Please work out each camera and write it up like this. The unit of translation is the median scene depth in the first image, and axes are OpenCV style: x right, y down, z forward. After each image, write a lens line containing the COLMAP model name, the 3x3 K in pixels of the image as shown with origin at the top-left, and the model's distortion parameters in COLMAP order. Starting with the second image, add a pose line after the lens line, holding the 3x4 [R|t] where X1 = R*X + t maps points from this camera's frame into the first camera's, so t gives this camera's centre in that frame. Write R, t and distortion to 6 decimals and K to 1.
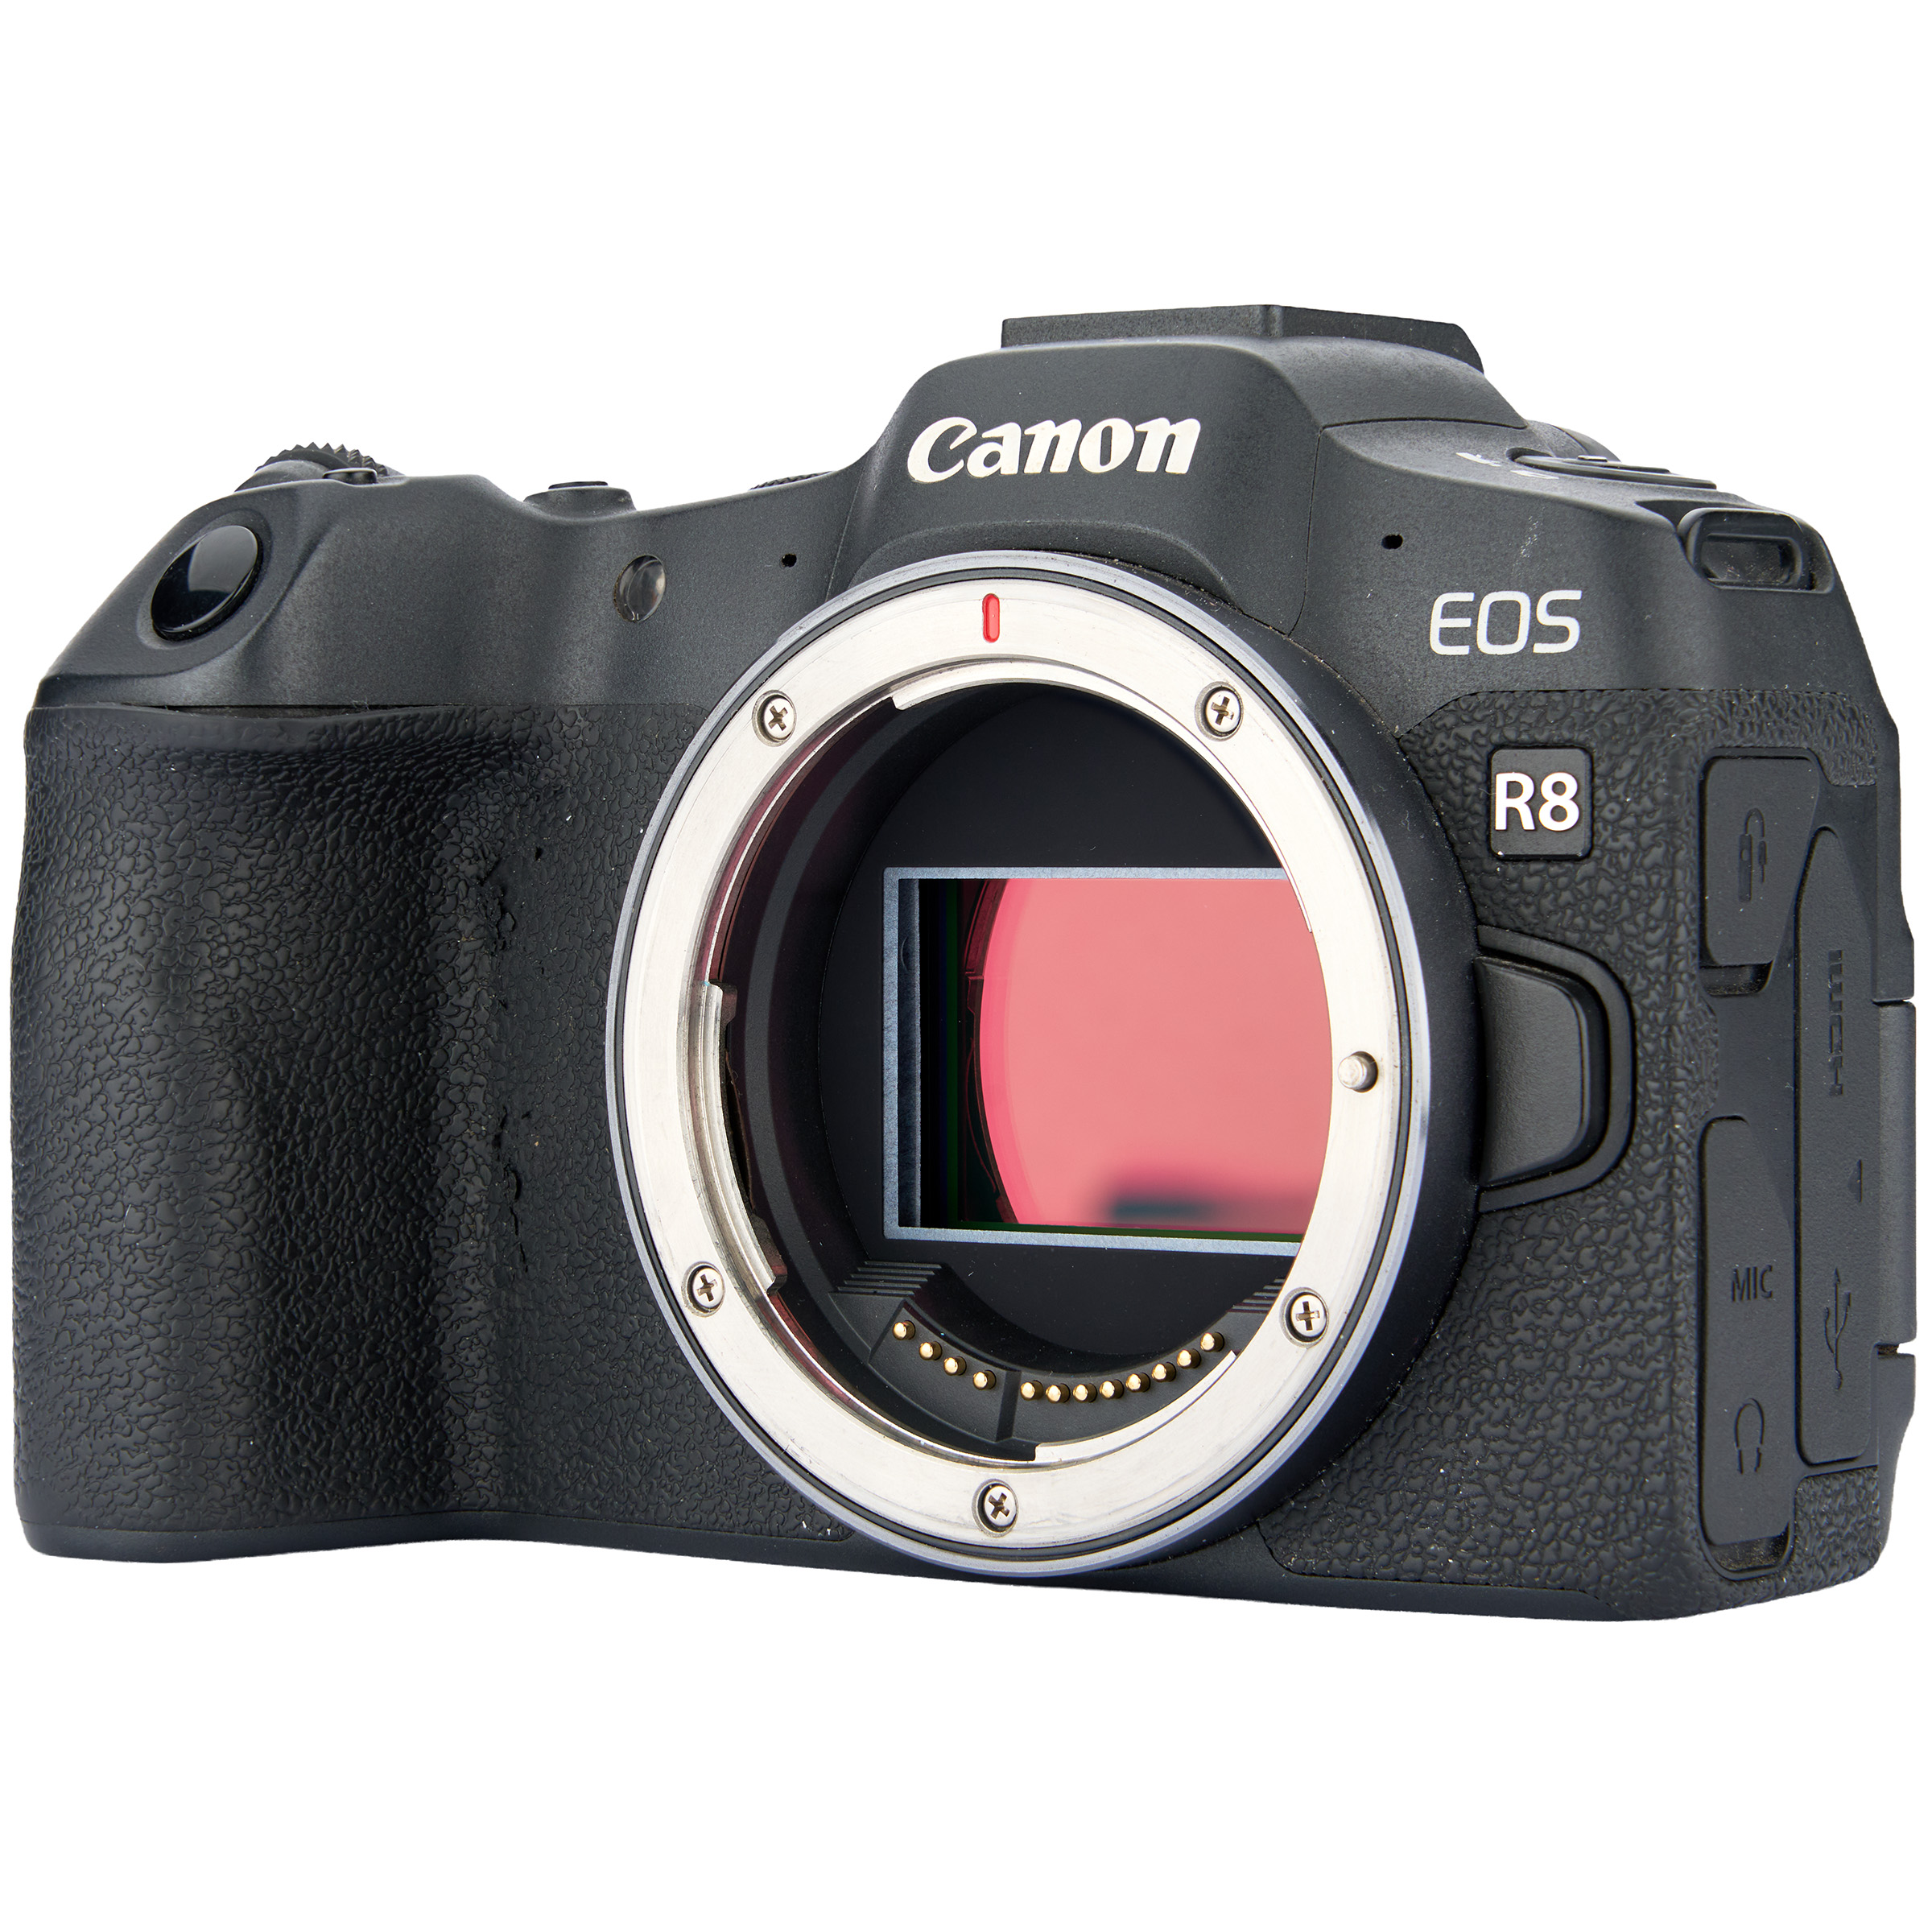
lens RADIAL K [[7050.8, 0, 966.0], [0, 7050.8, 966.0], [0, 0, 1]] dist [-0.272146, -0.342577]
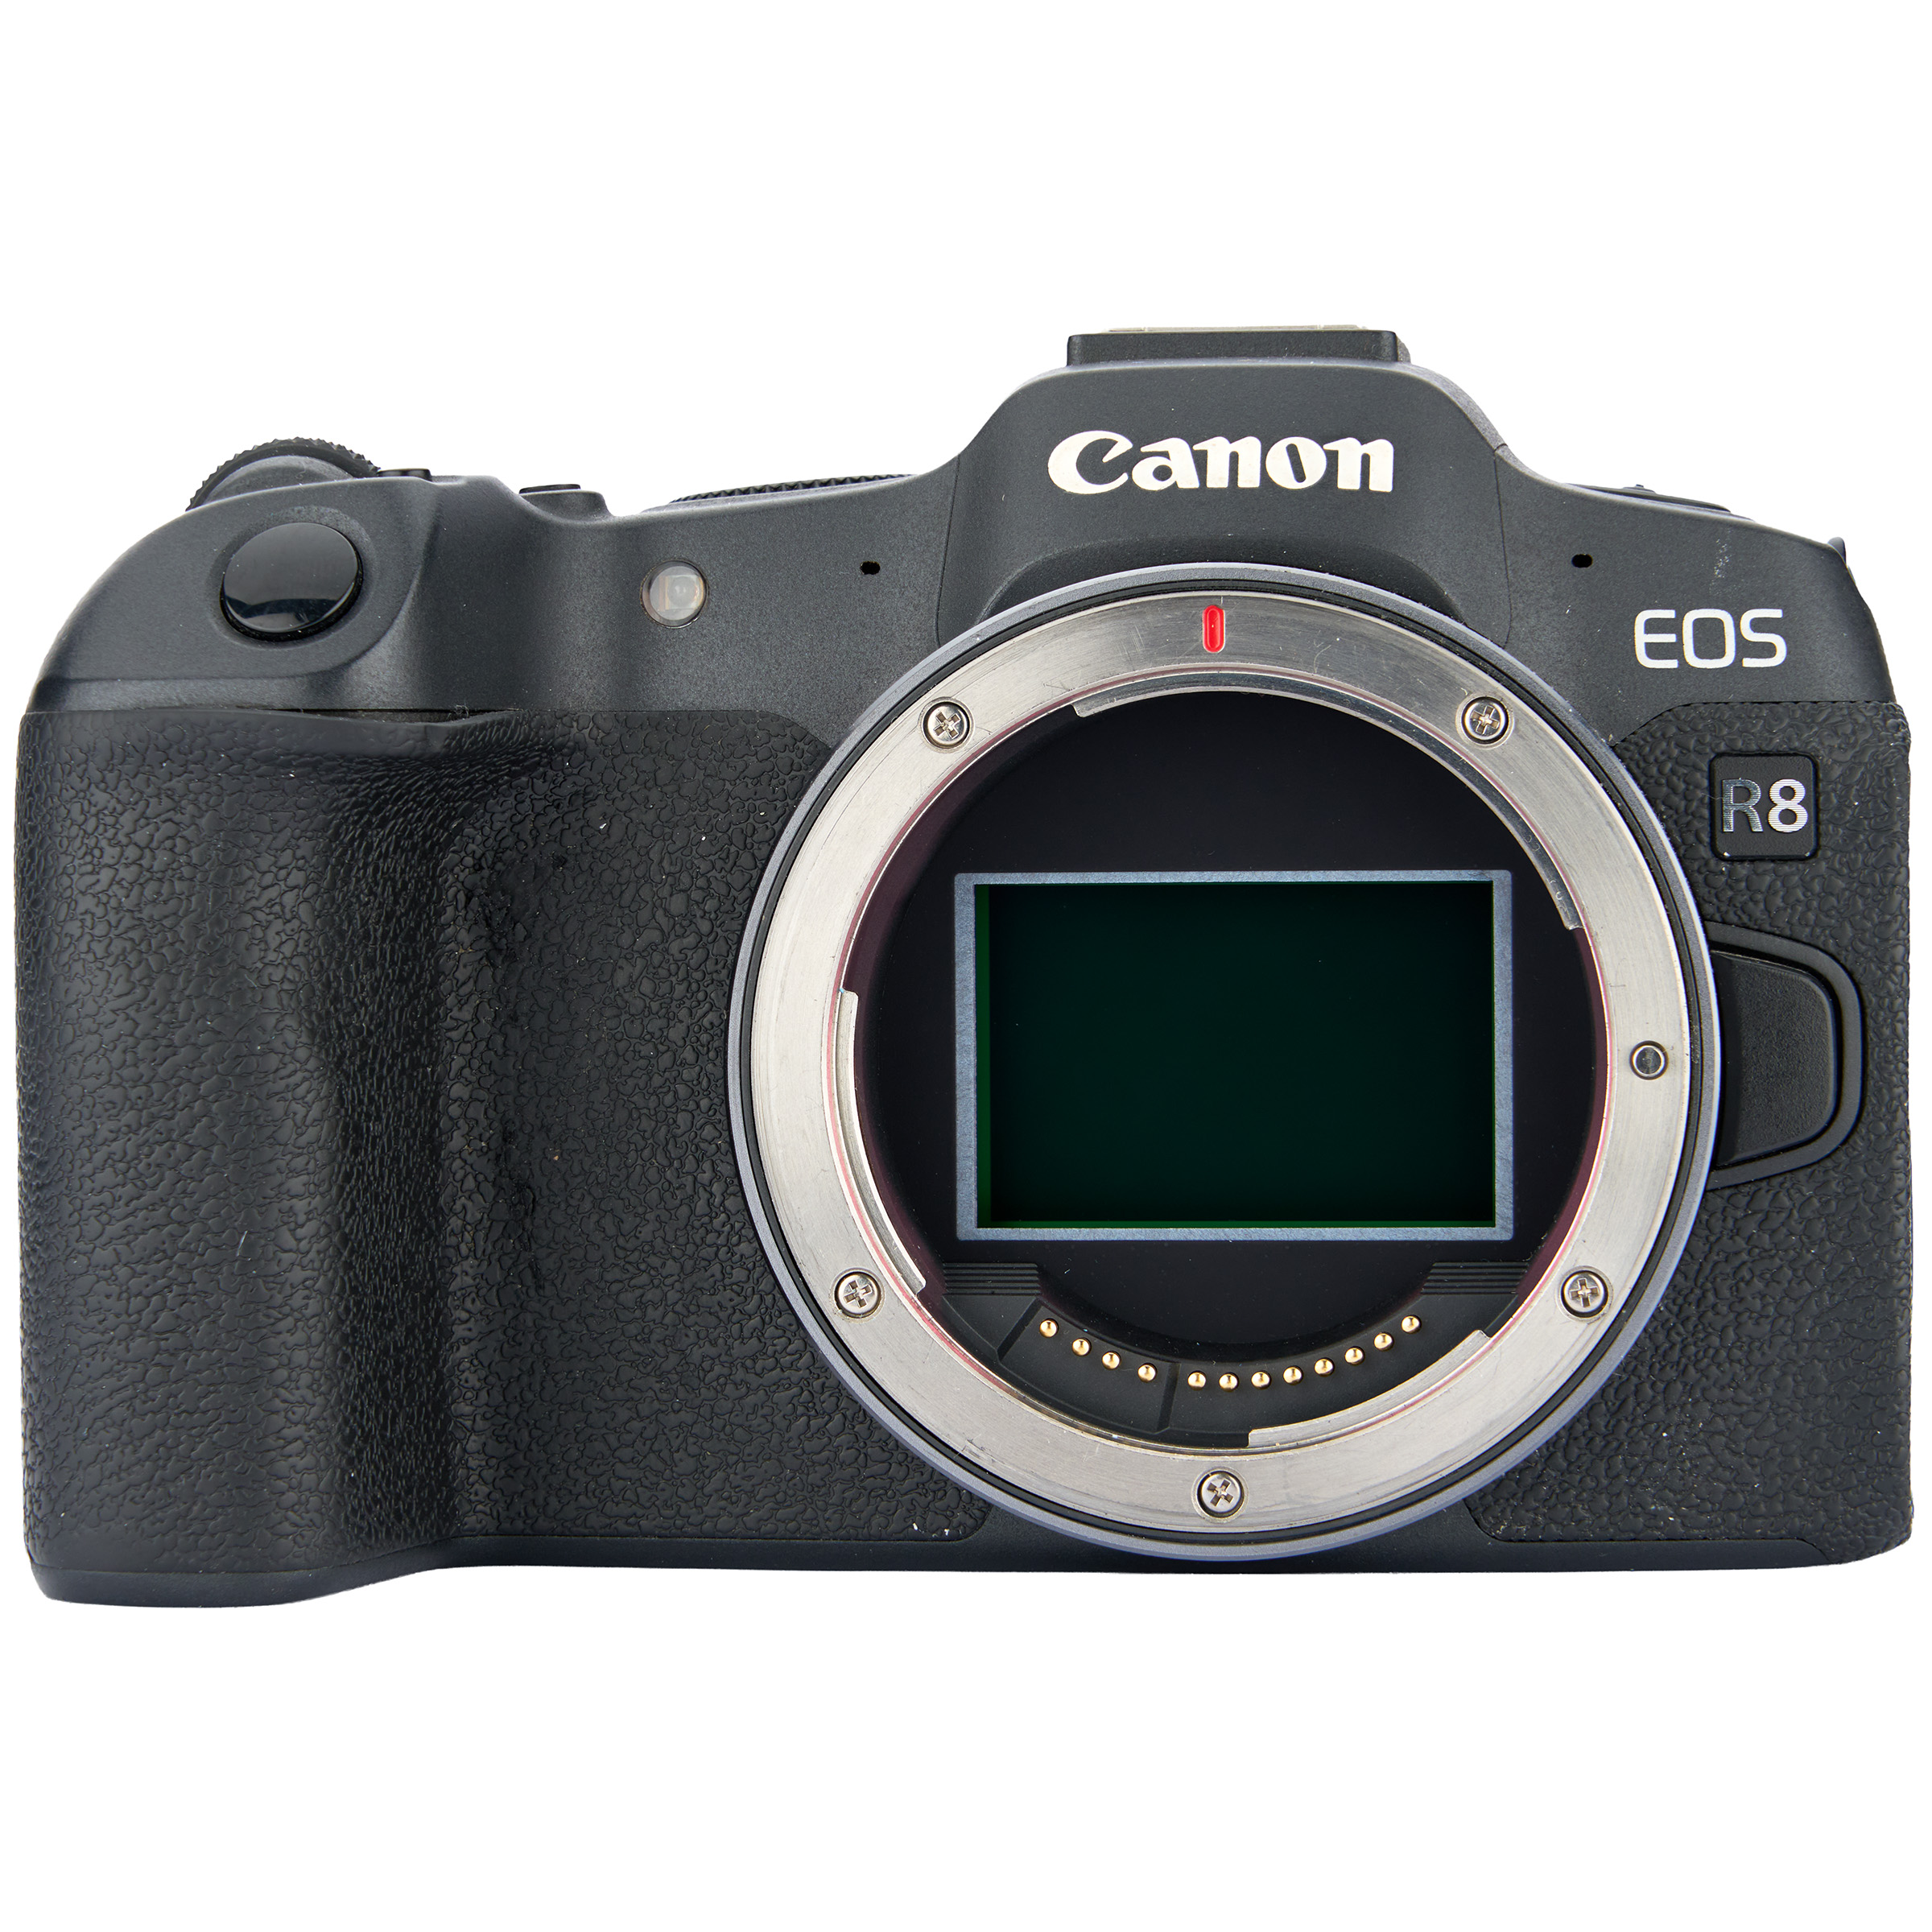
lens RADIAL K [[7050.8, 0, 966.0], [0, 7050.8, 966.0], [0, 0, 1]] dist [-0.272146, -0.342577]
pose [[0.861730, -0.011948, 0.507226, -0.548574], [0.014954, 0.999886, -0.001852, 0.001224], [-0.507146, 0.009181, 0.861811, 0.133966]]
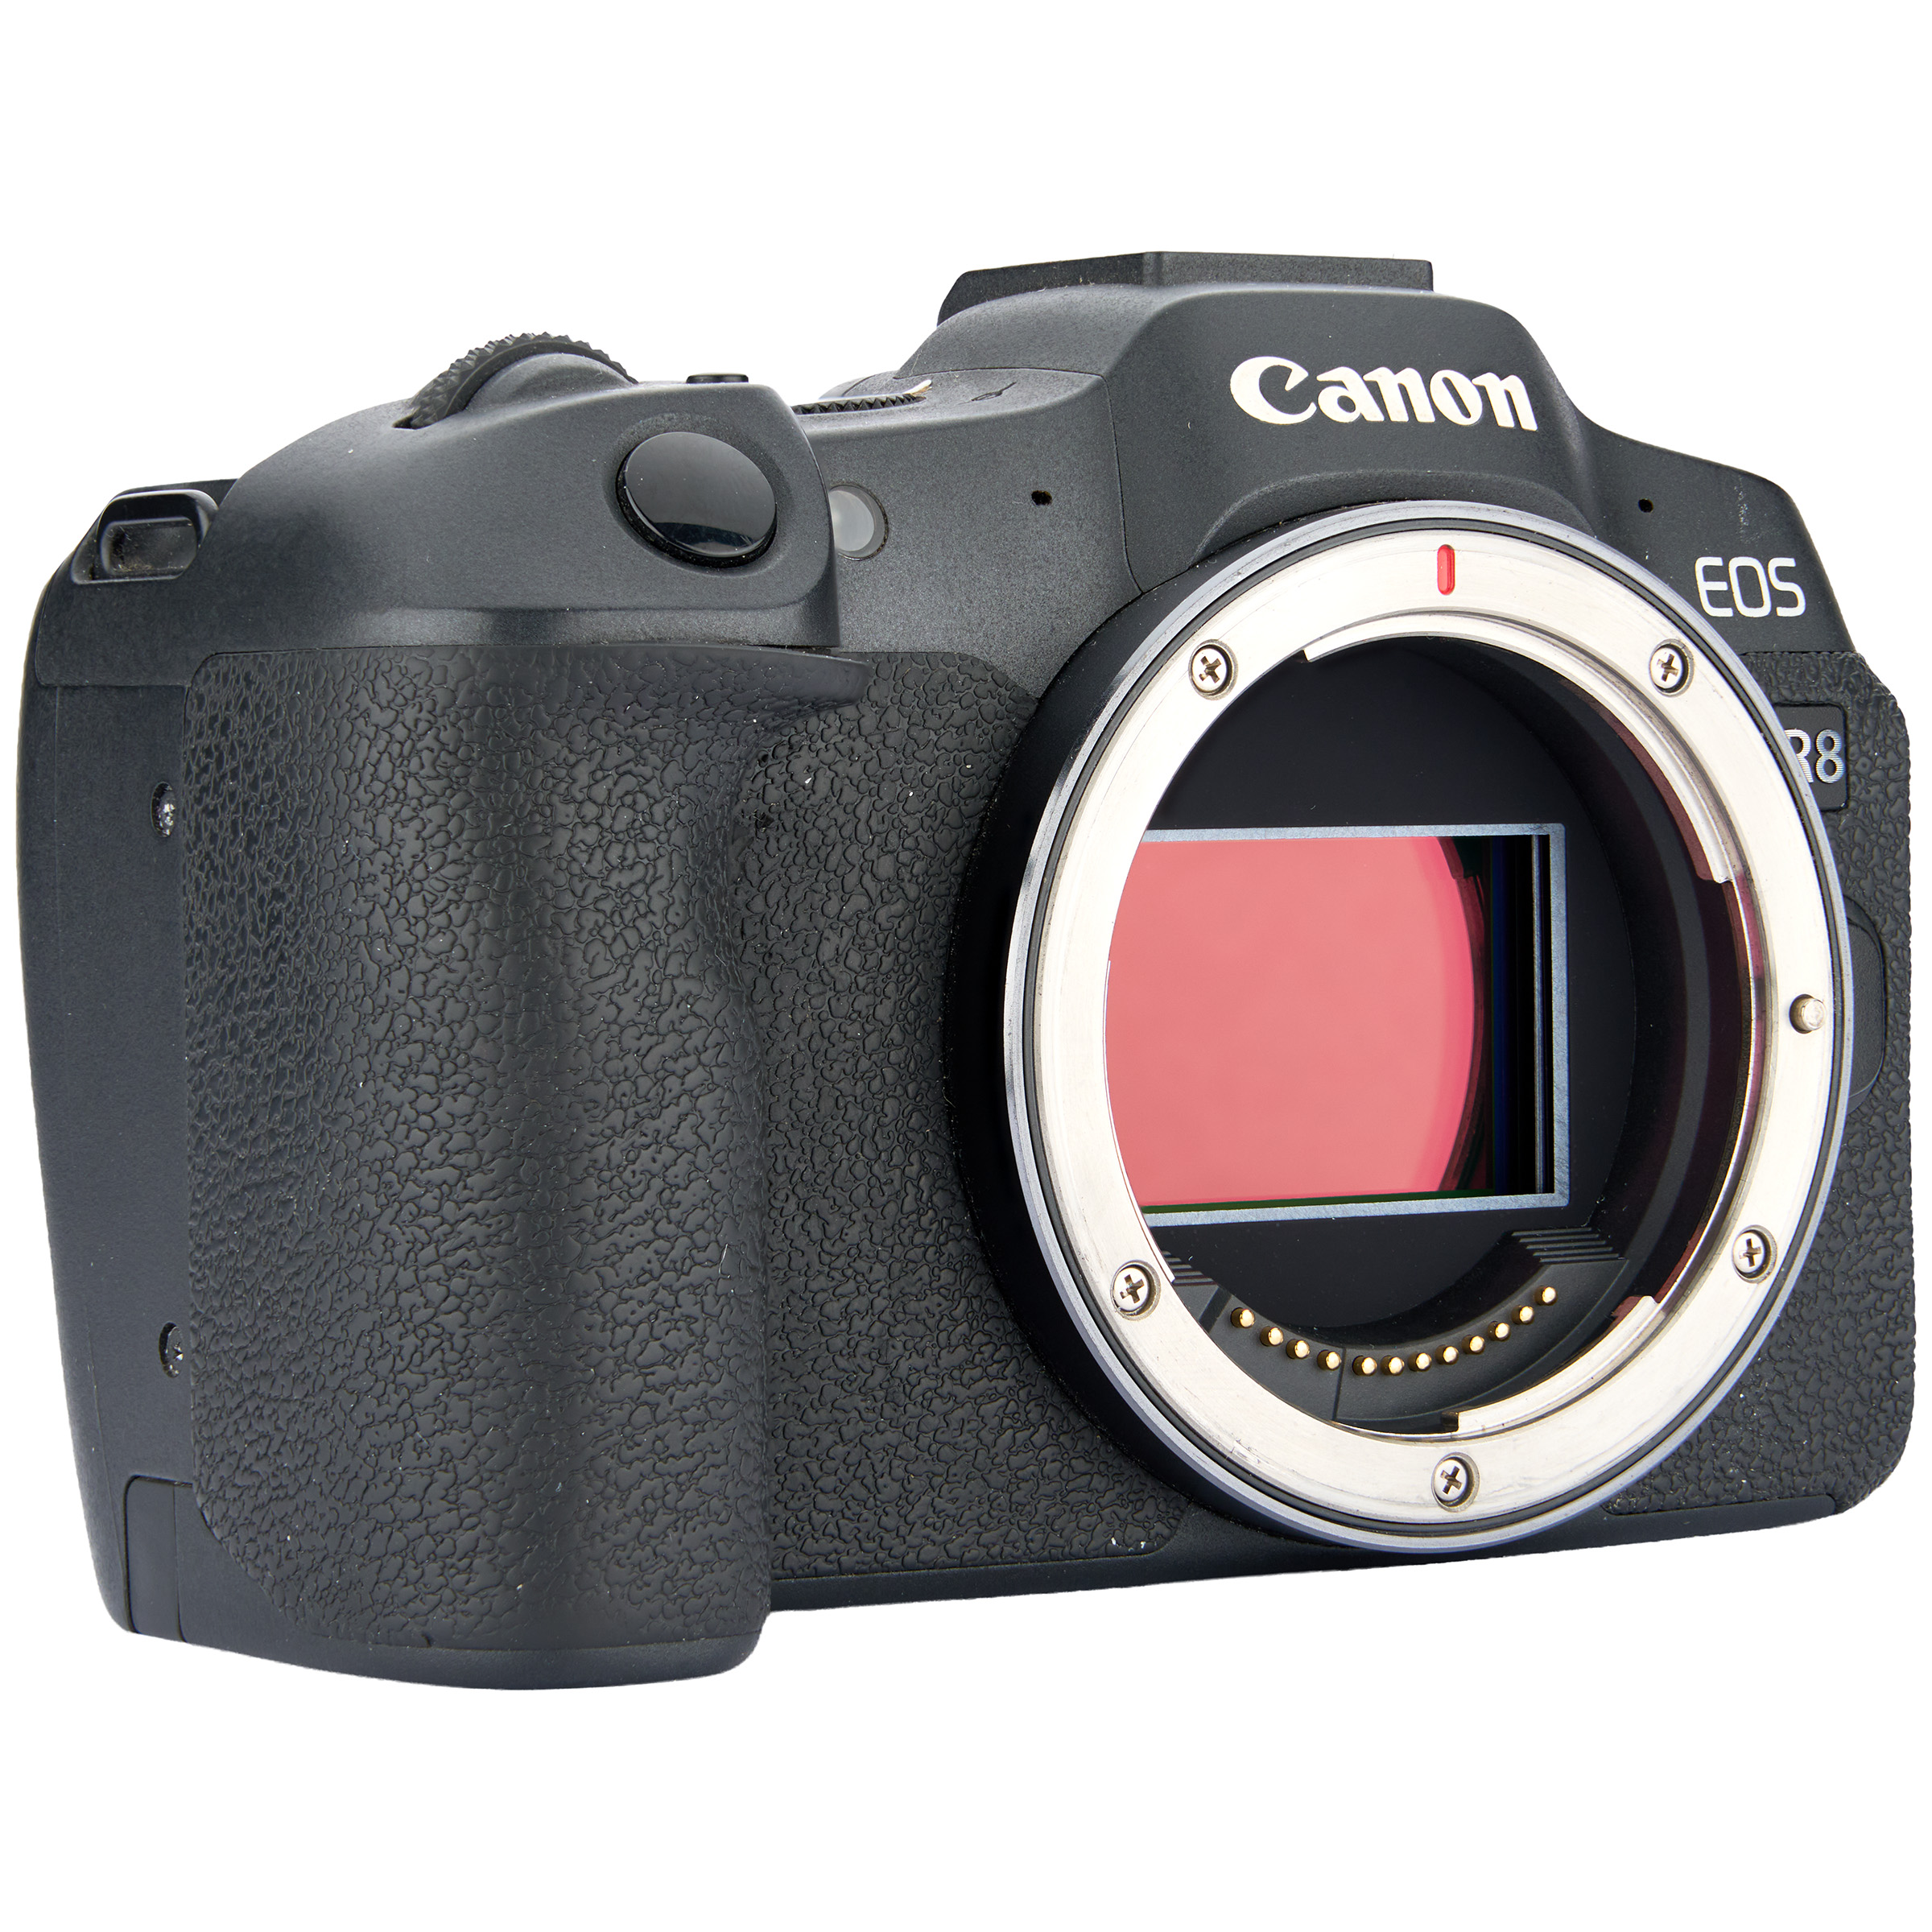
lens RADIAL K [[7791.9, 0, 966.0], [0, 7791.9, 966.0], [0, 0, 1]] dist [-0.363894, -0.253740]
pose [[0.345119, -0.023647, 0.938261, -1.028838], [0.030821, 0.999429, 0.013852, -0.011490], [-0.938053, 0.024138, 0.345651, 0.691517]]
